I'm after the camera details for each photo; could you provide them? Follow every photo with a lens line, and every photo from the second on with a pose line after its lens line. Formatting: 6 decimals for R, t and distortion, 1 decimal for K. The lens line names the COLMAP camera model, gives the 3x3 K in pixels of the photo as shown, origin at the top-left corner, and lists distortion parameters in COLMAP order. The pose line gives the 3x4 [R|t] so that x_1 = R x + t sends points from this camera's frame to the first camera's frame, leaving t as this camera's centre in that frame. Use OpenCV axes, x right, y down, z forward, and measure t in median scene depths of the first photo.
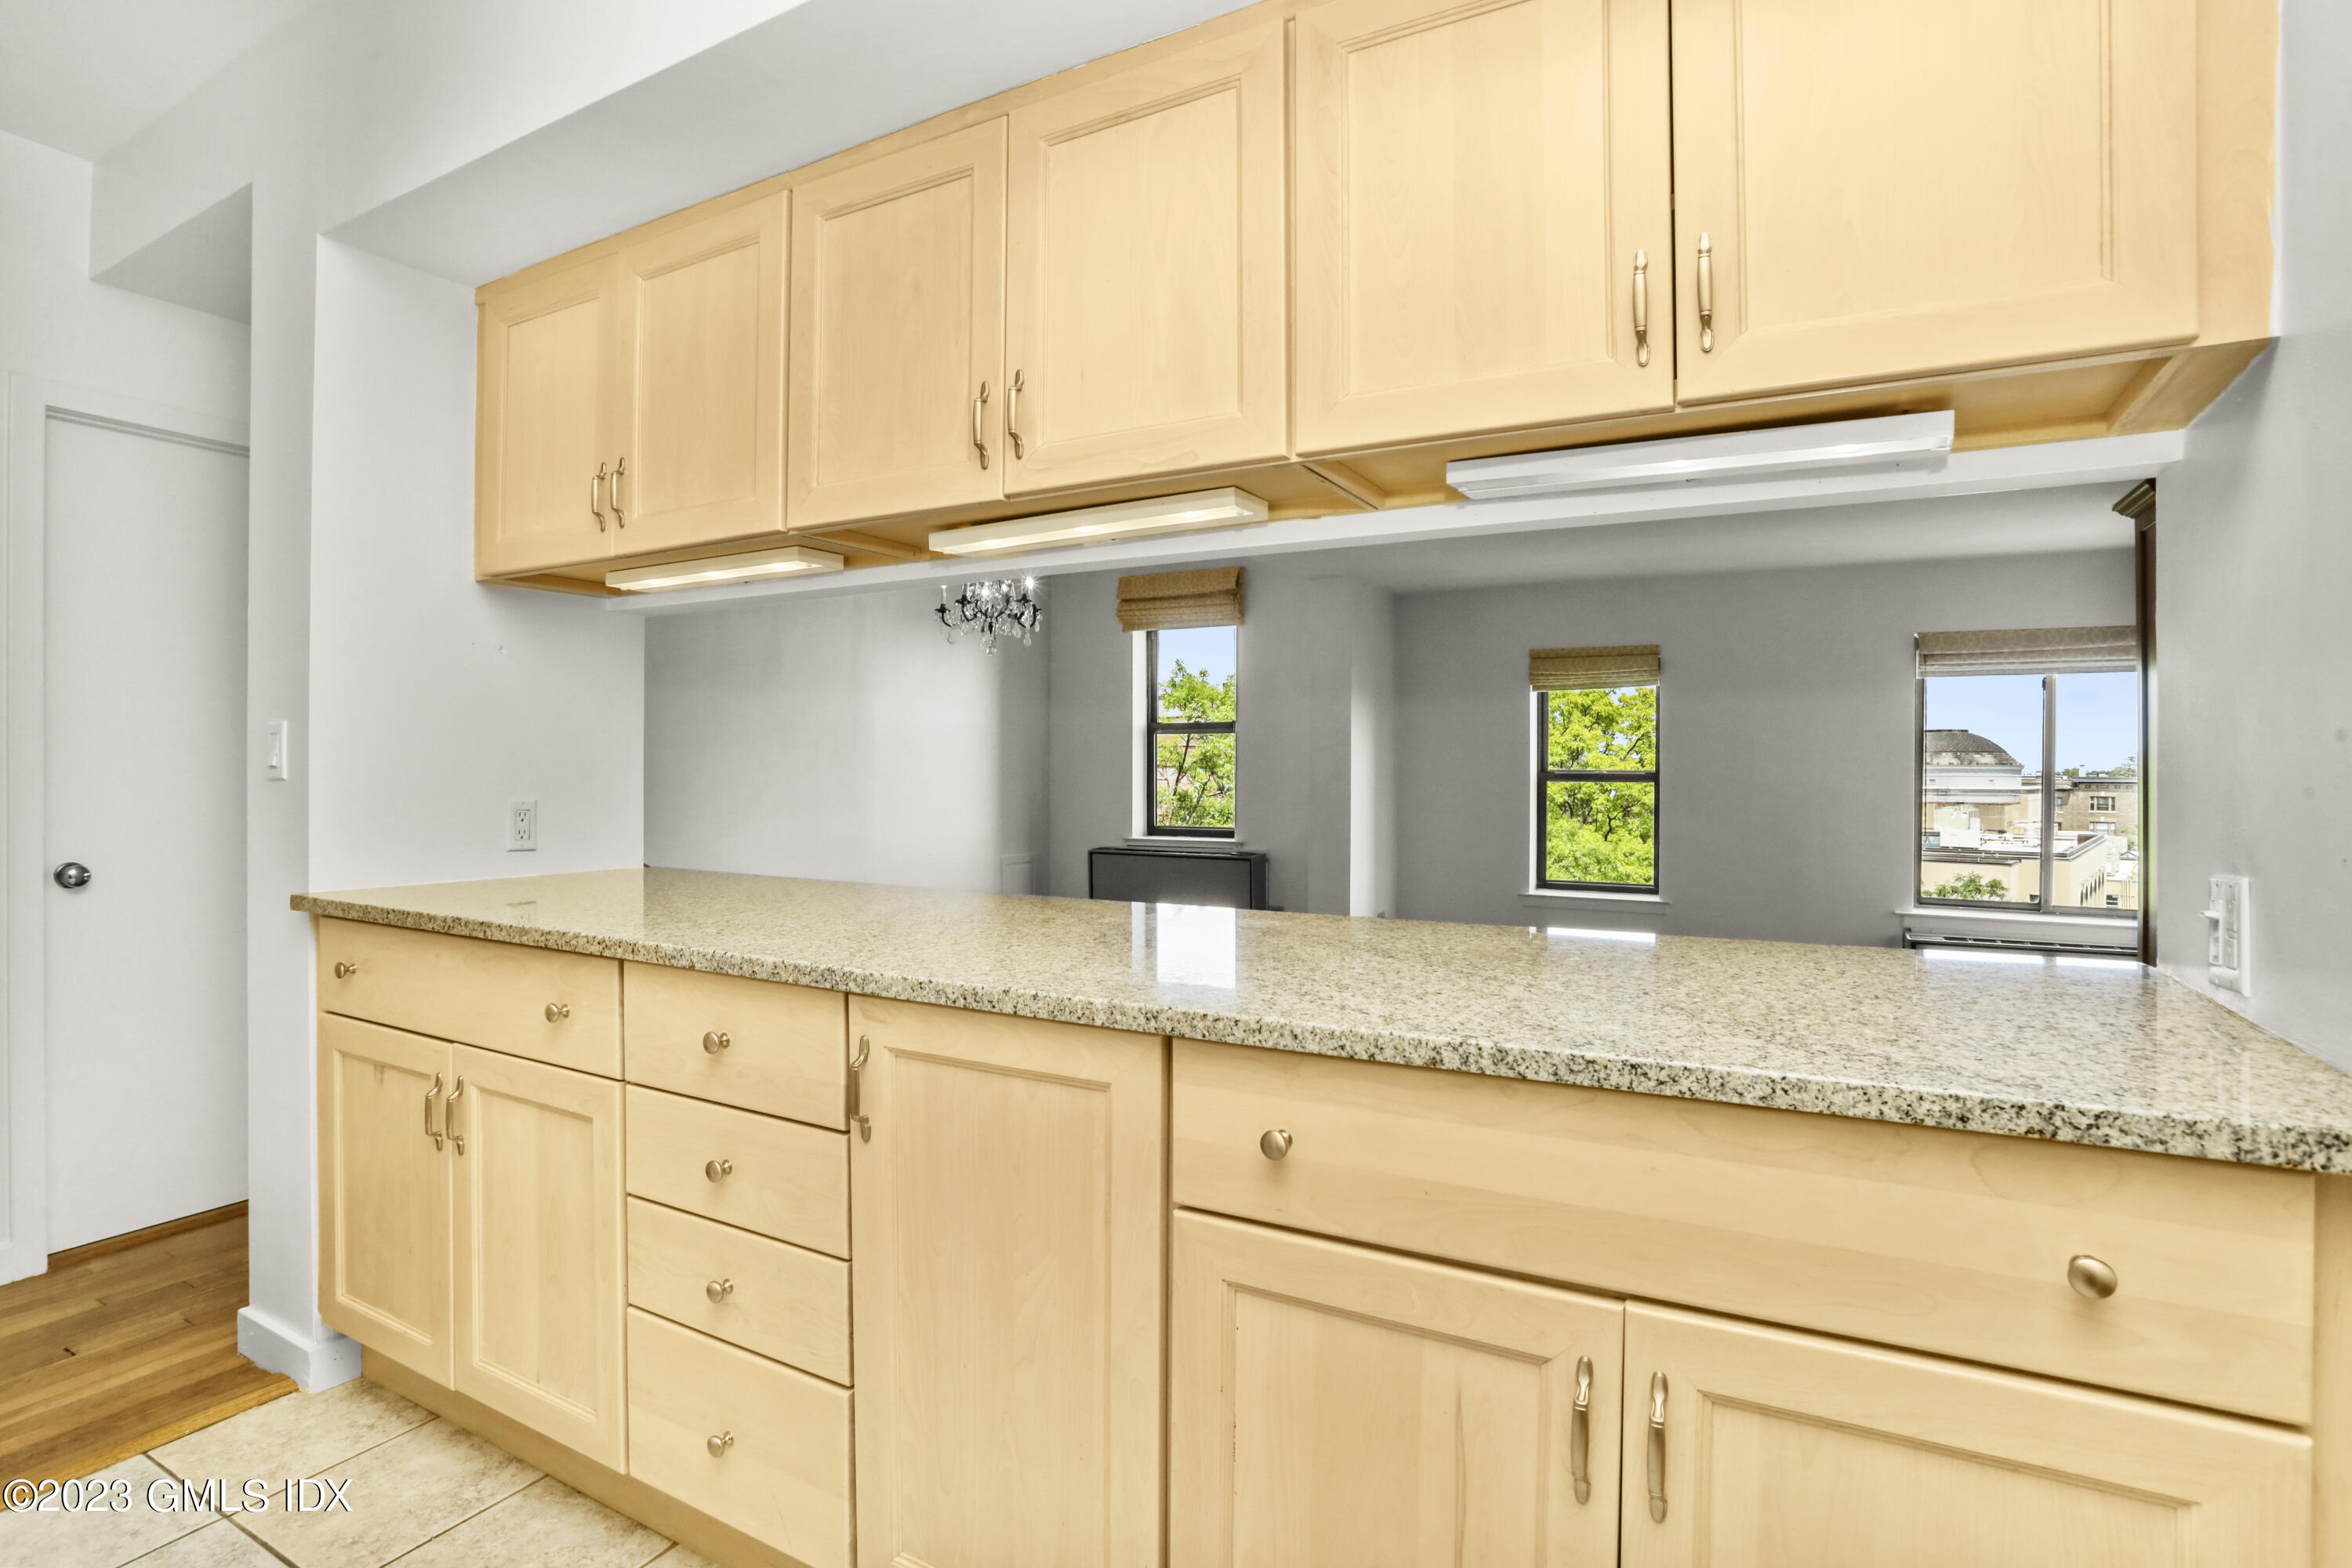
lens RADIAL K [[1188.3, 0, 1165.0], [0, 1188.3, 792.2], [0, 0, 1]] dist [-0.089581, 0.042724]
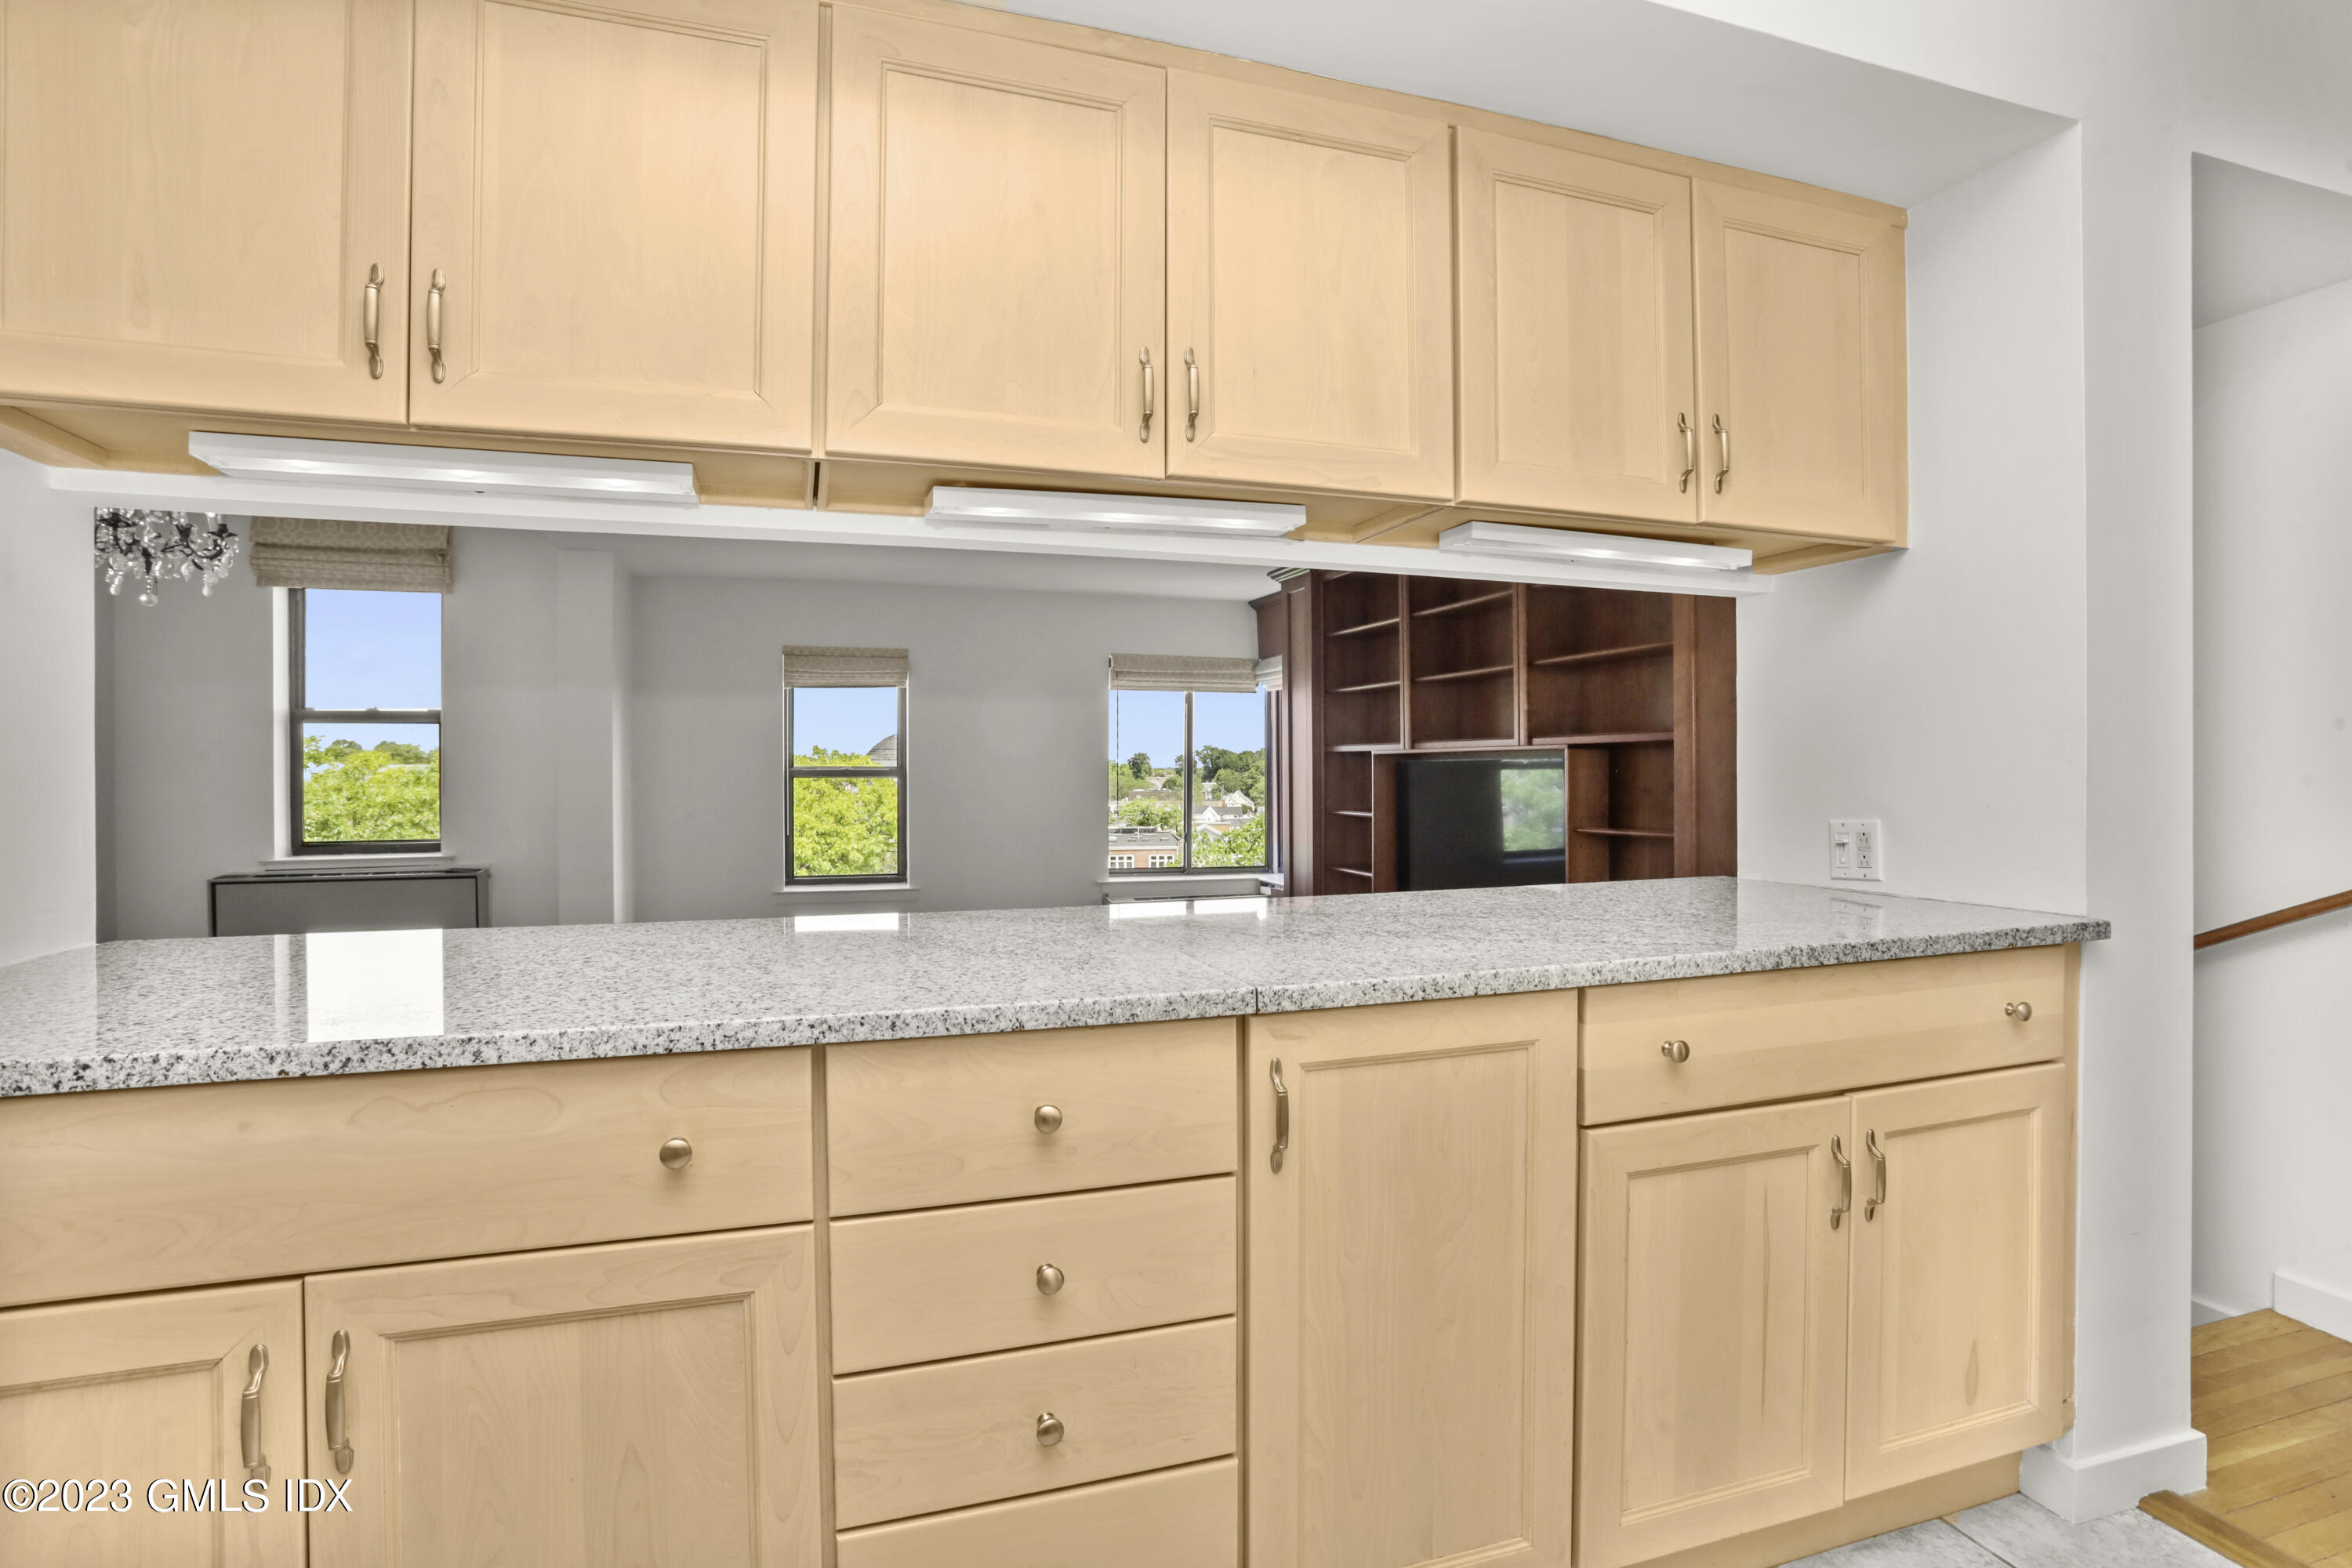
lens RADIAL K [[1188.3, 0, 1165.0], [0, 1188.3, 792.2], [0, 0, 1]] dist [-0.089581, 0.042724]
pose [[0.657890, -0.021010, 0.752821, -0.831026], [0.018437, 0.999761, 0.011789, -0.010926], [-0.752889, 0.006124, 0.658119, 0.378413]]
